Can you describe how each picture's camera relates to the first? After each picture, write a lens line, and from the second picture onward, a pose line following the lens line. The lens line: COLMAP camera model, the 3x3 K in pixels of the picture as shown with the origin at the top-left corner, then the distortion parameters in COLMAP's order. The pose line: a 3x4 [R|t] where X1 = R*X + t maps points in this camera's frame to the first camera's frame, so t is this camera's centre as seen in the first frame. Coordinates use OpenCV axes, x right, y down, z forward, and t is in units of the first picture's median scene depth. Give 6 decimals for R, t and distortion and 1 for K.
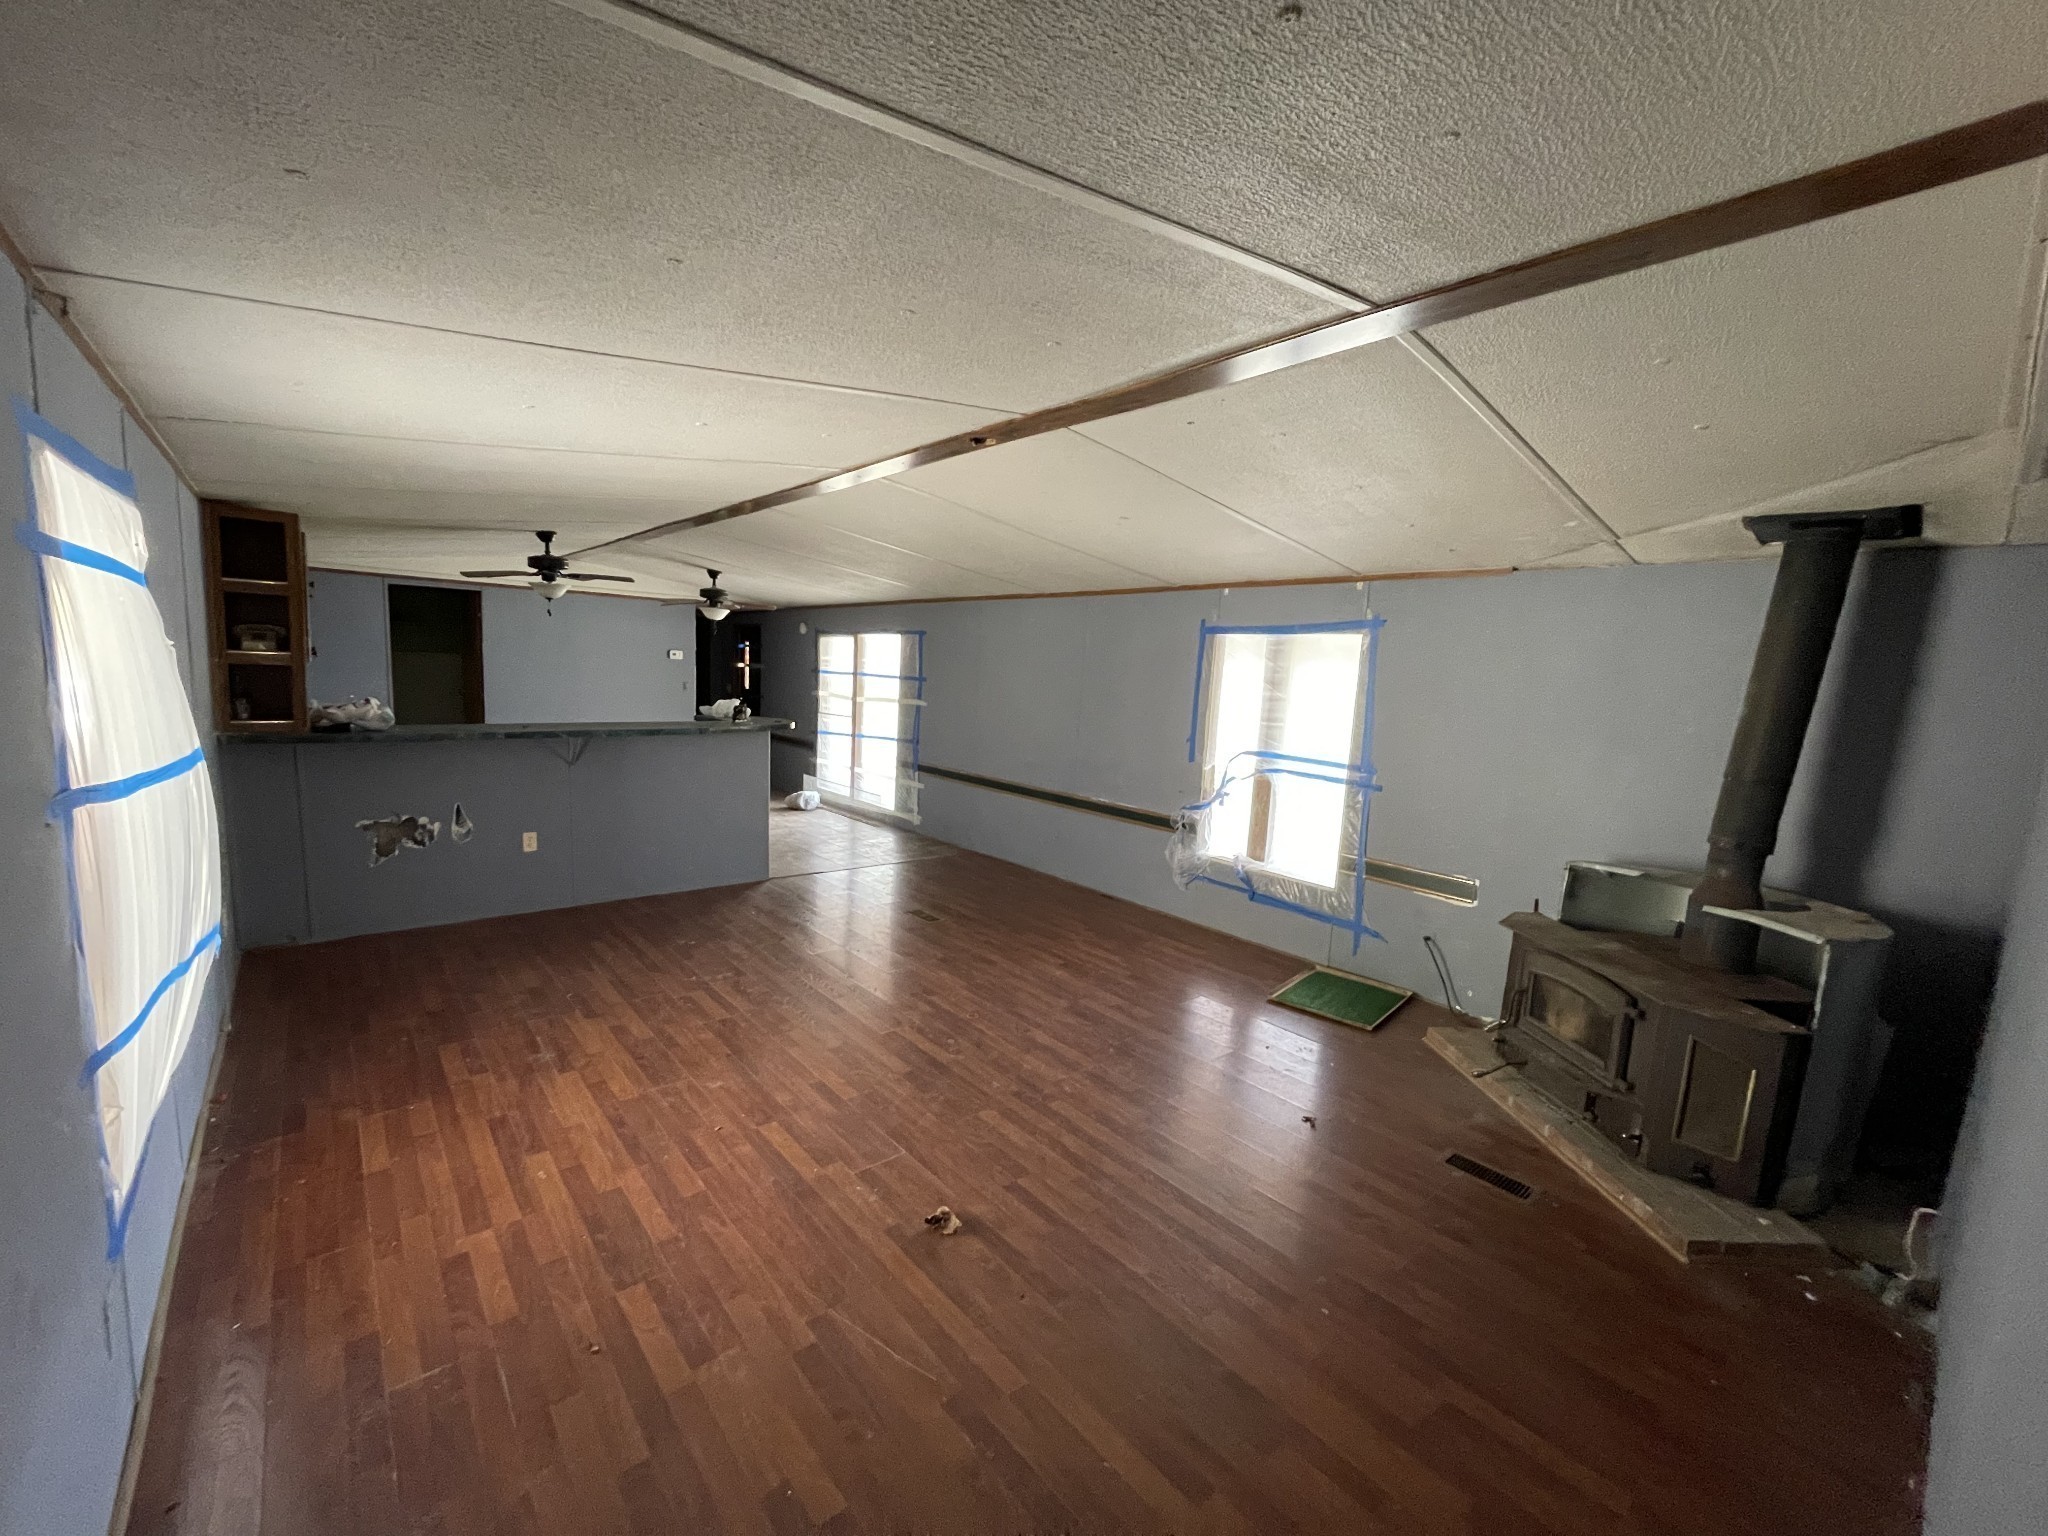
lens RADIAL K [[819.4, 0, 1018.8], [0, 819.4, 780.3], [0, 0, 1]] dist [0.001622, -0.003120]
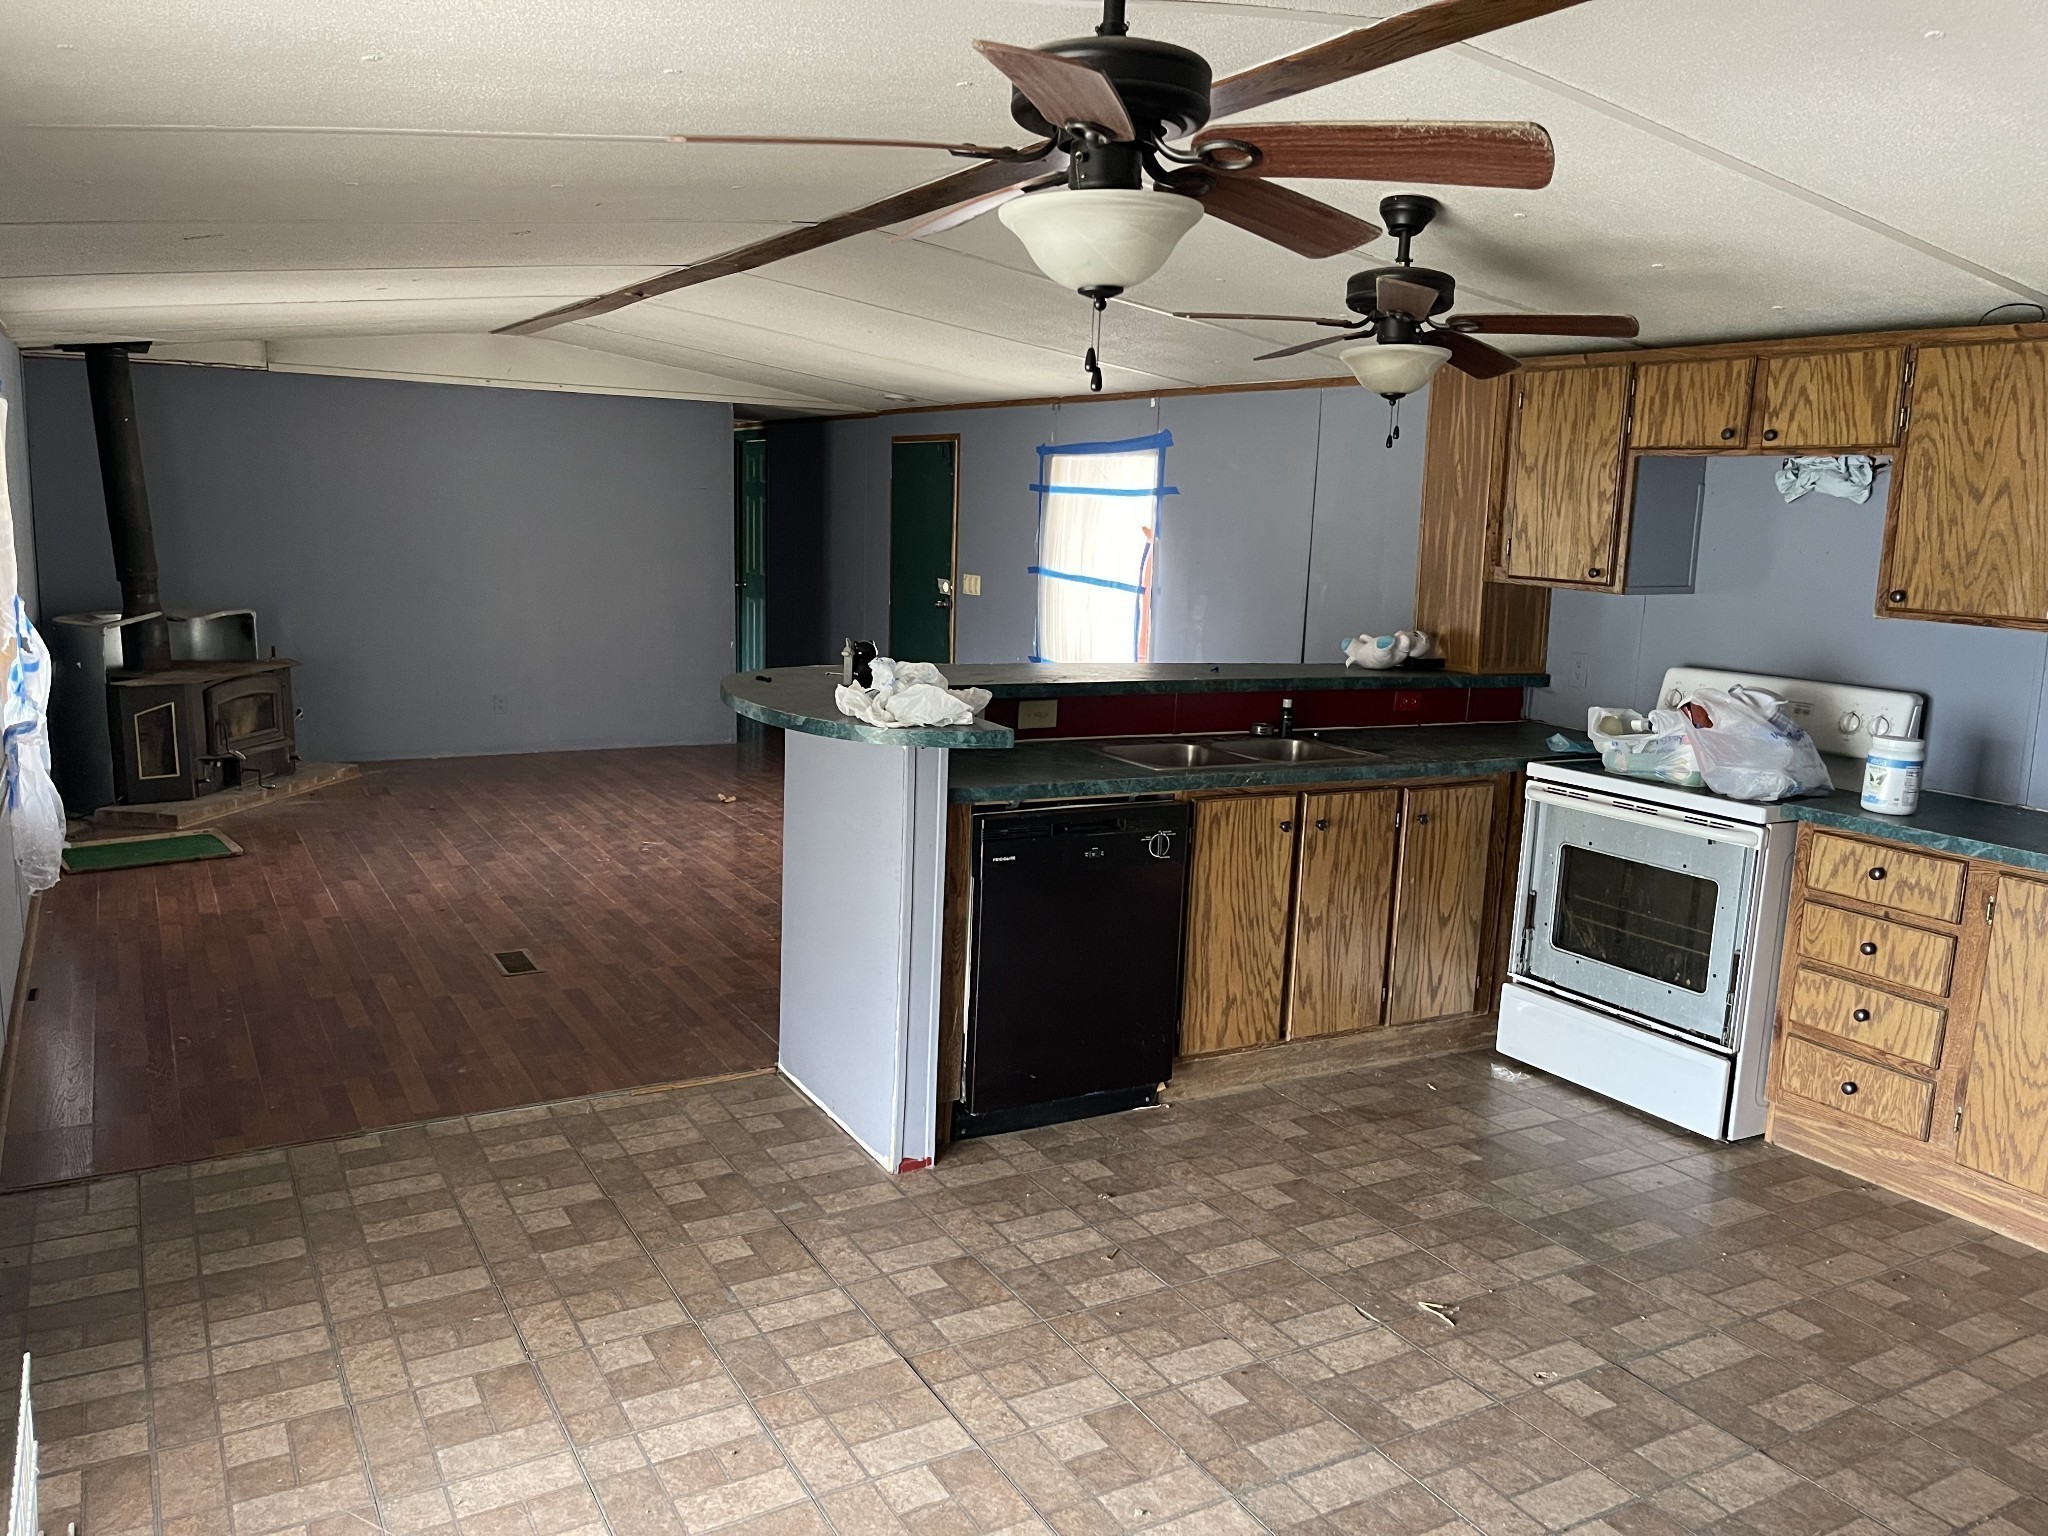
lens RADIAL K [[1501.3, 0, 1024.0], [0, 1501.3, 768.0], [0, 0, 1]] dist [0.002078, -0.000739]
pose [[-0.979034, -0.115855, 0.167541, -0.695879], [-0.059364, 0.949080, 0.309392, -0.330240], [-0.194854, 0.292959, -0.936059, 2.132782]]
